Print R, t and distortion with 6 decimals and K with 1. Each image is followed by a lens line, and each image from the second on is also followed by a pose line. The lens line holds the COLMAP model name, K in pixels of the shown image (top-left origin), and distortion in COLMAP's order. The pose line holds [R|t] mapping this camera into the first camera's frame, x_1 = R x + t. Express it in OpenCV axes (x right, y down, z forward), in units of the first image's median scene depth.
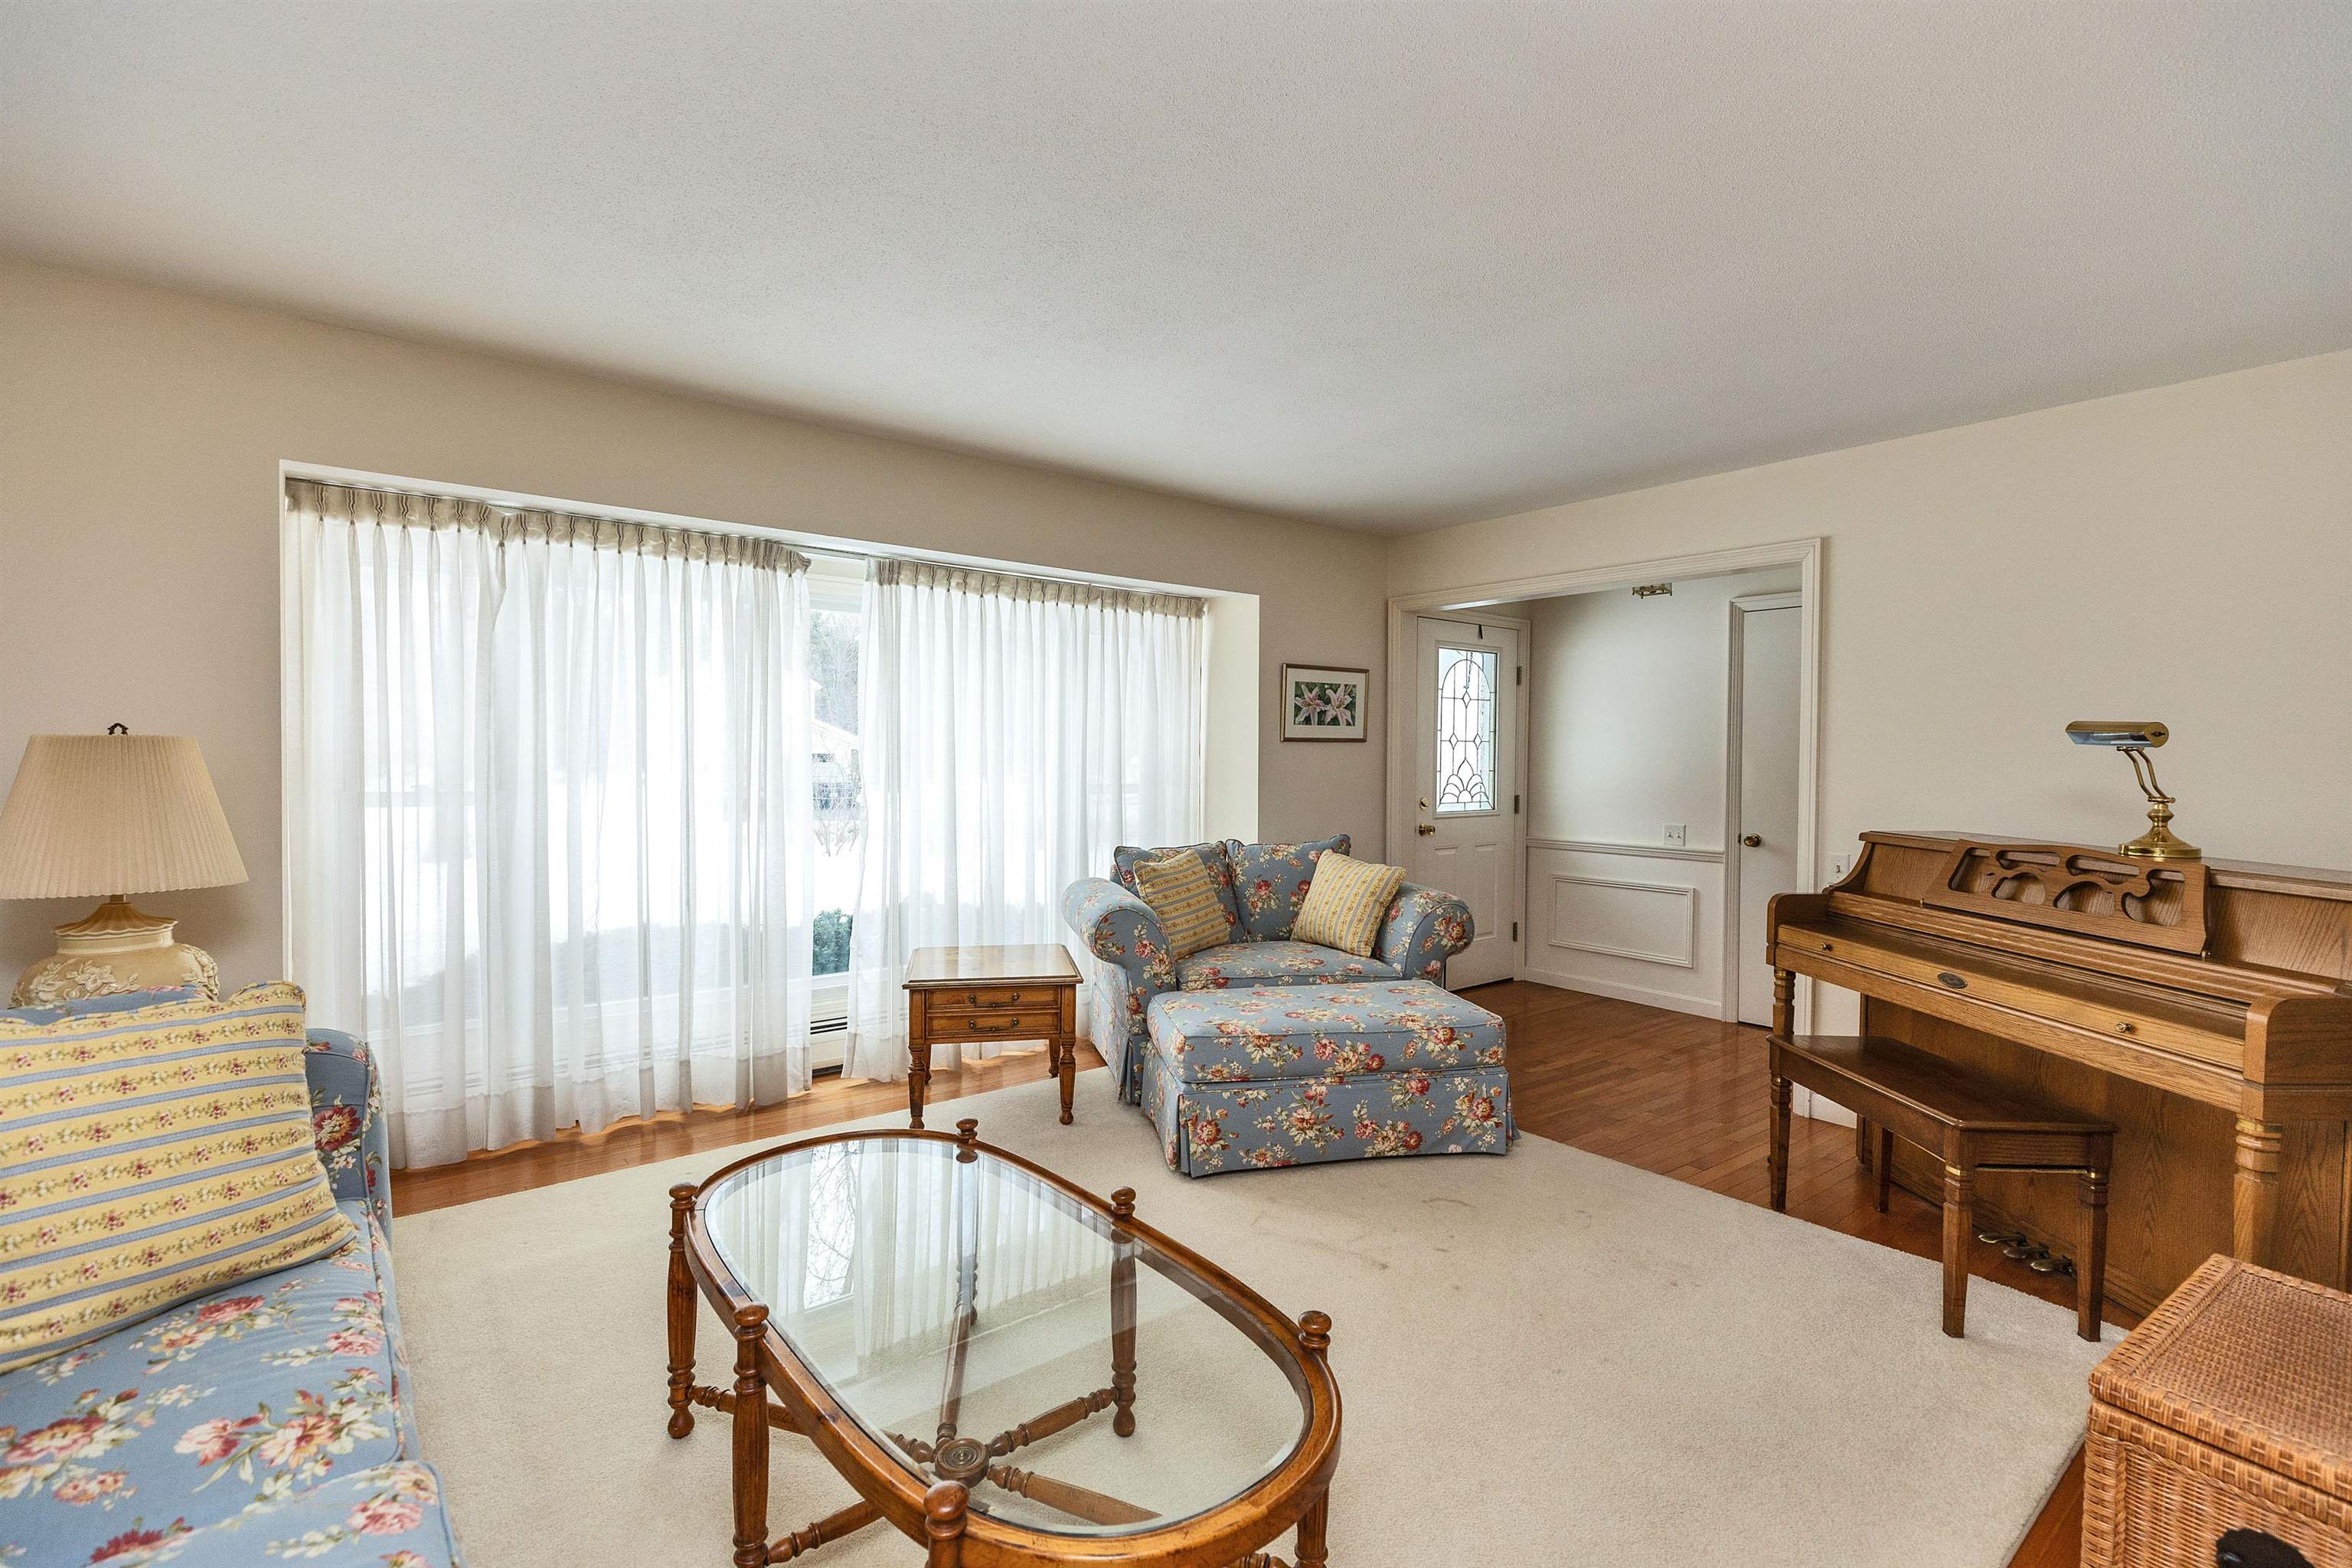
lens RADIAL K [[1062.7, 0, 1183.6], [0, 1062.7, 775.8], [0, 0, 1]] dist [-0.005239, -0.000547]
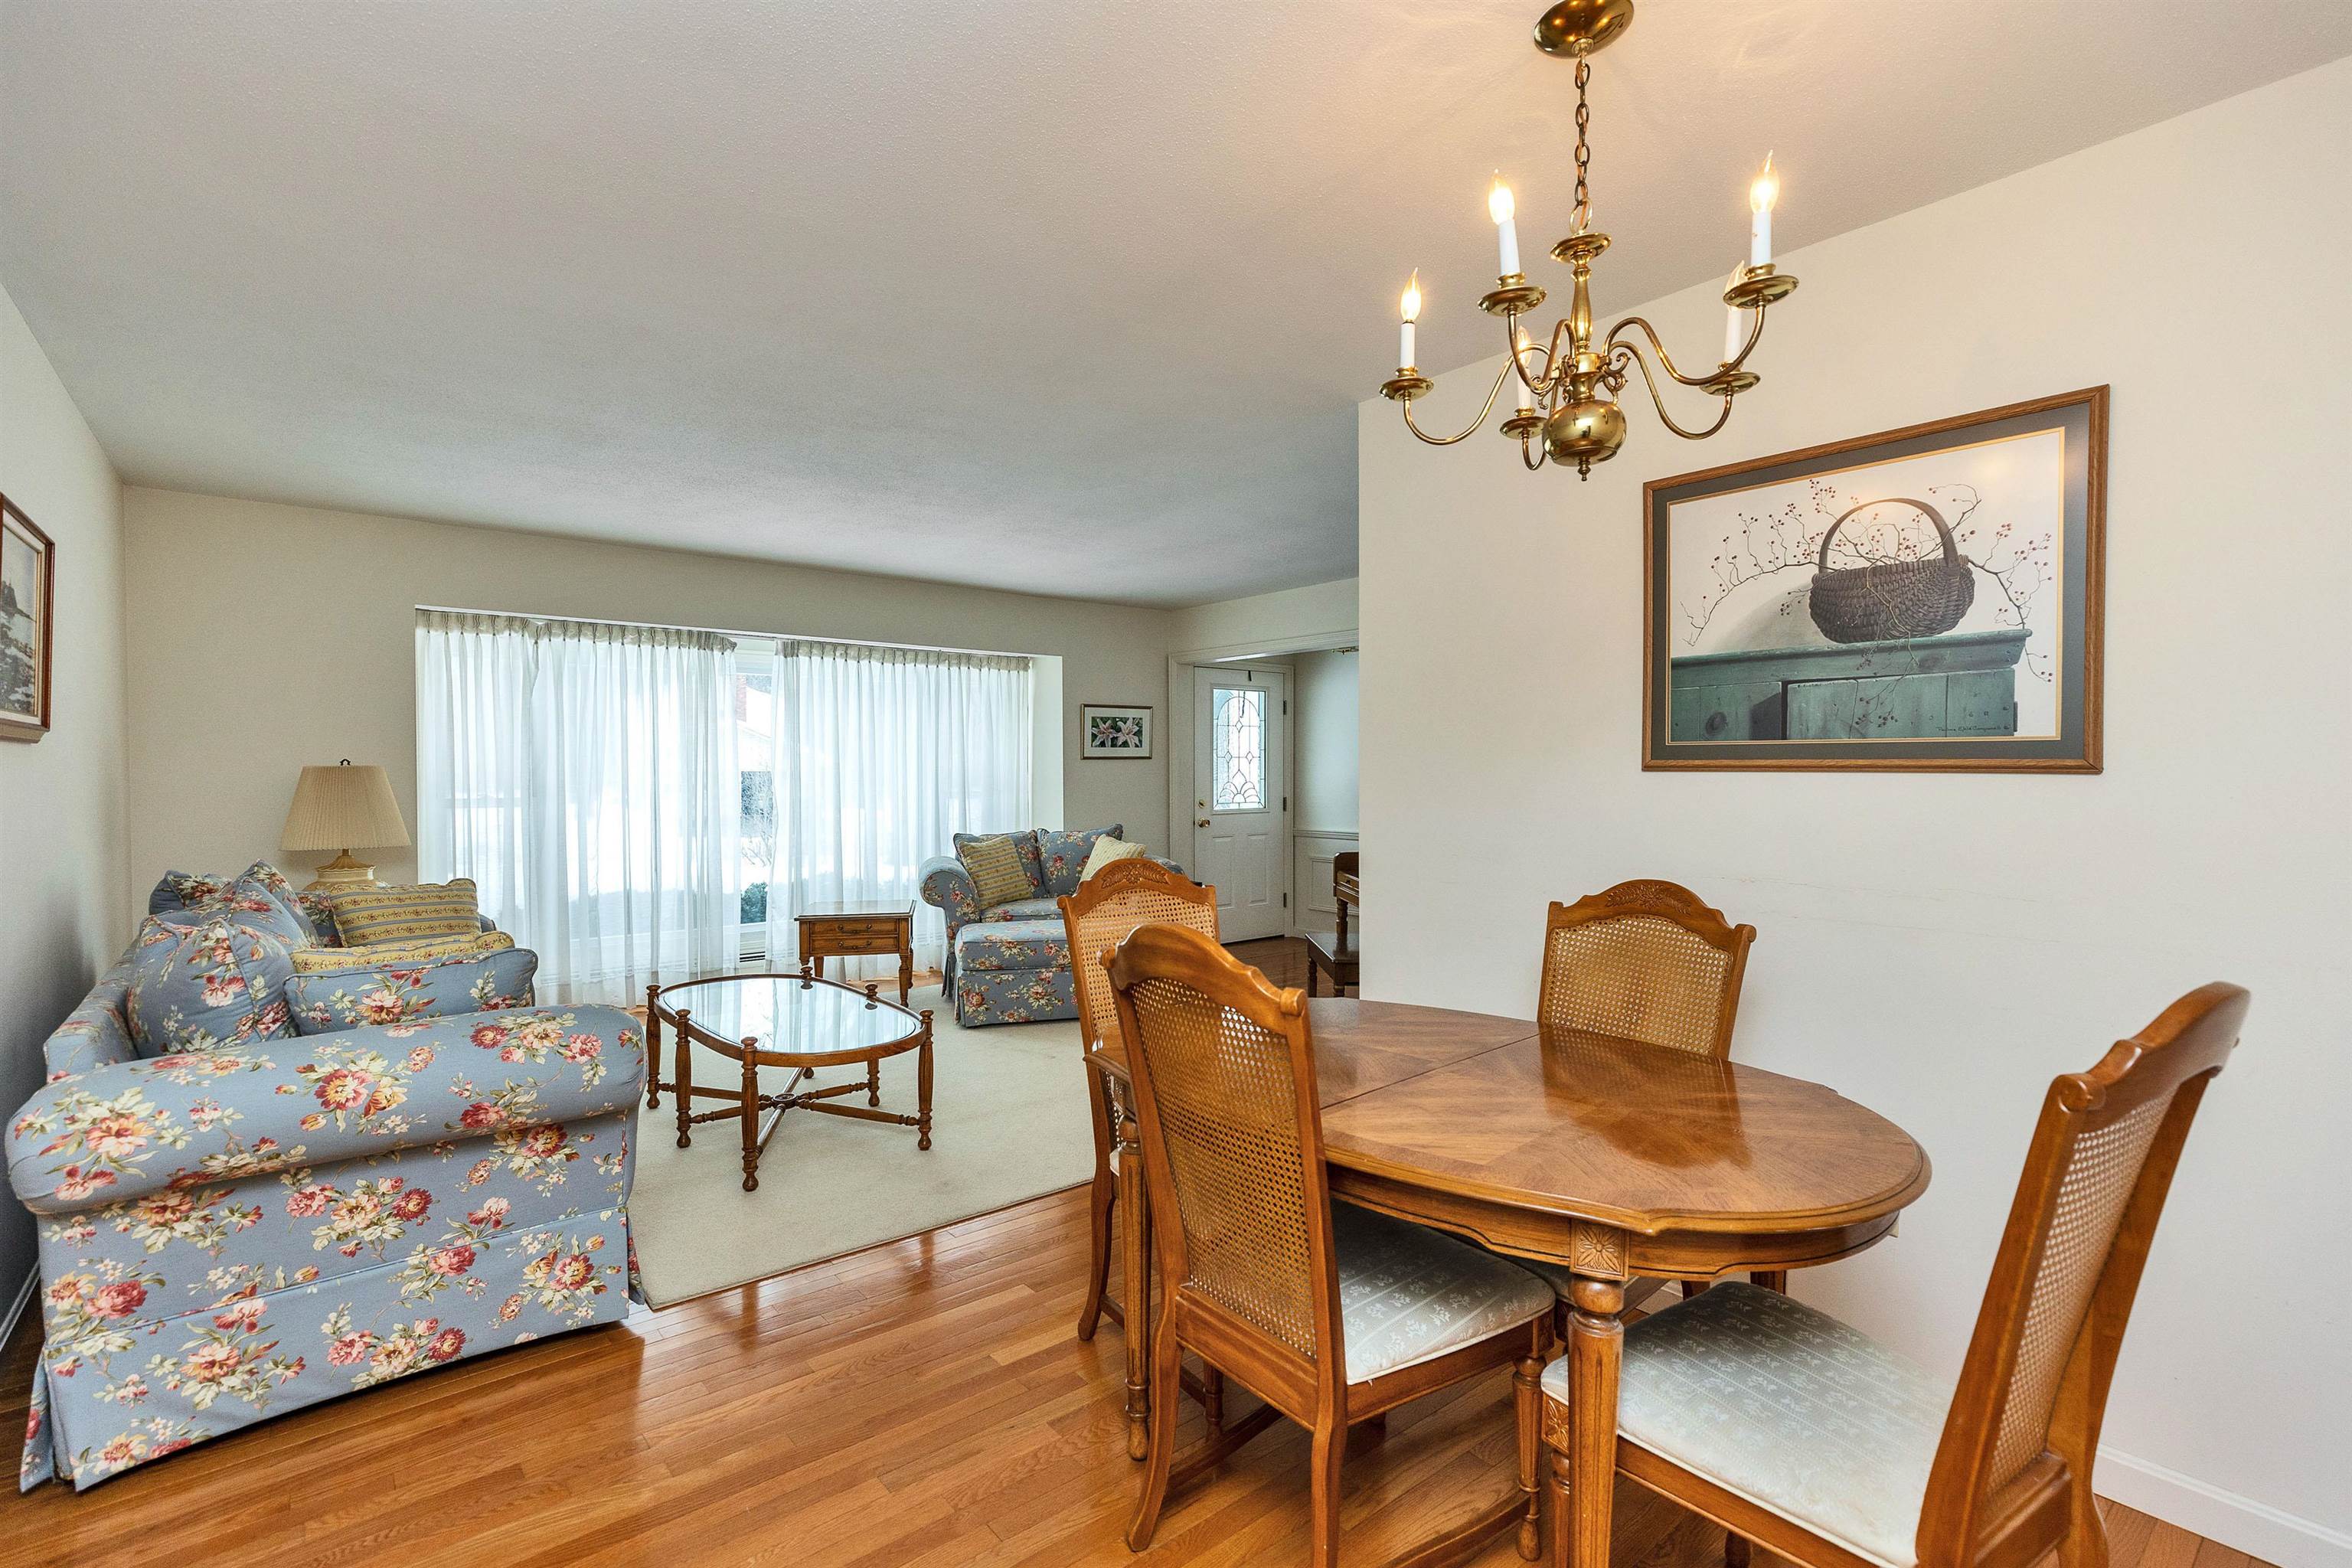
lens RADIAL K [[1062.7, 0, 1170.1], [0, 1062.7, 783.1], [0, 0, 1]] dist [-0.005239, -0.000547]
pose [[0.999843, -0.012904, 0.012152, 0.226609], [0.013016, 0.999873, -0.009176, 0.015439], [-0.012033, 0.009333, 0.999884, -0.476581]]
